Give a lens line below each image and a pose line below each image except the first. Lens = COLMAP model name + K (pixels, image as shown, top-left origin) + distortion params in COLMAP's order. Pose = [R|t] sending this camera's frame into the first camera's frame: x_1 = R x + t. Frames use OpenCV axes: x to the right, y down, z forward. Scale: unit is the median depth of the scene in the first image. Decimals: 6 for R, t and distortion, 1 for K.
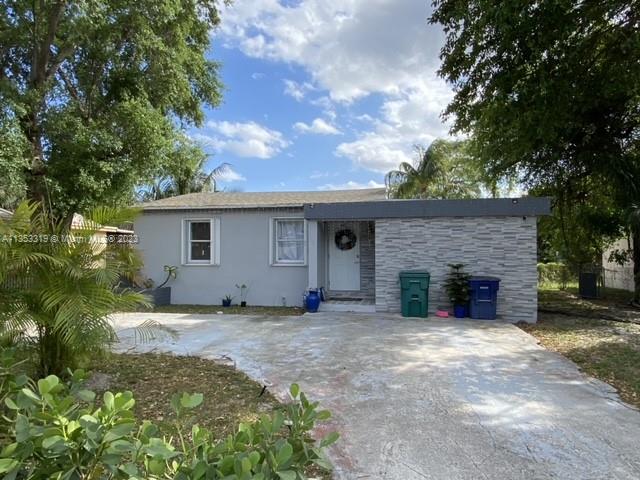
lens RADIAL K [[397.6, 0, 315.1], [0, 397.6, 245.9], [0, 0, 1]] dist [0.089223, -0.092787]
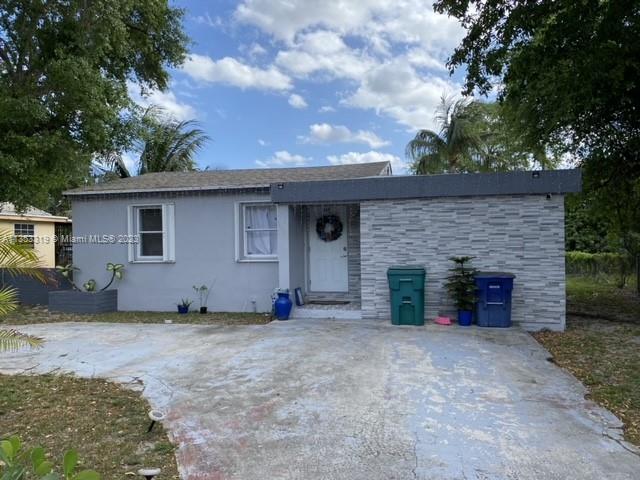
lens RADIAL K [[488.3, 0, 313.9], [0, 488.3, 246.8], [0, 0, 1]] dist [0.062079, -0.070258]
pose [[0.999023, -0.013836, -0.041969, 0.099917], [0.014797, 0.999633, 0.022693, -0.000673], [0.041639, -0.023292, 0.998861, 0.031782]]
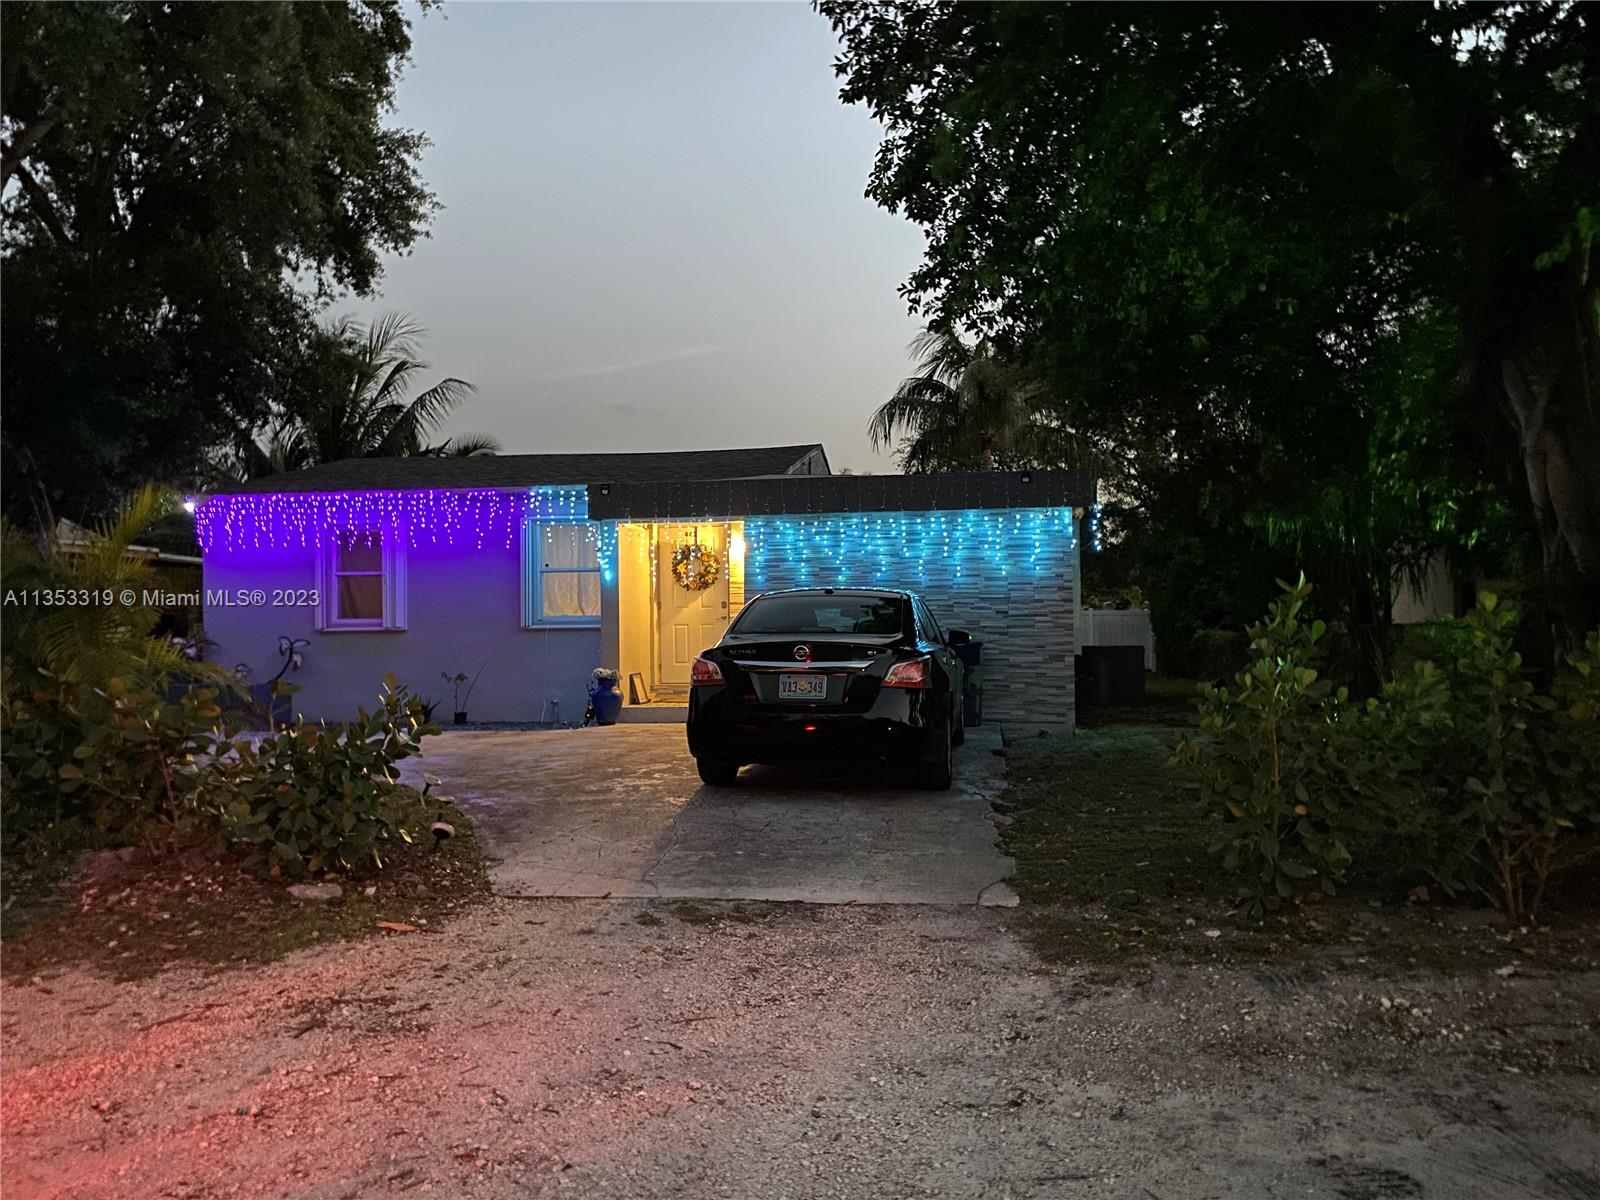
lens RADIAL K [[1220.8, 0, 784.9], [0, 1220.8, 616.9], [0, 0, 1]] dist [0.062079, -0.070258]
pose [[0.999699, -0.009797, 0.022474, 0.168330], [0.009709, 0.999945, 0.004059, 0.040310], [-0.022513, -0.003840, 0.999739, -0.394859]]
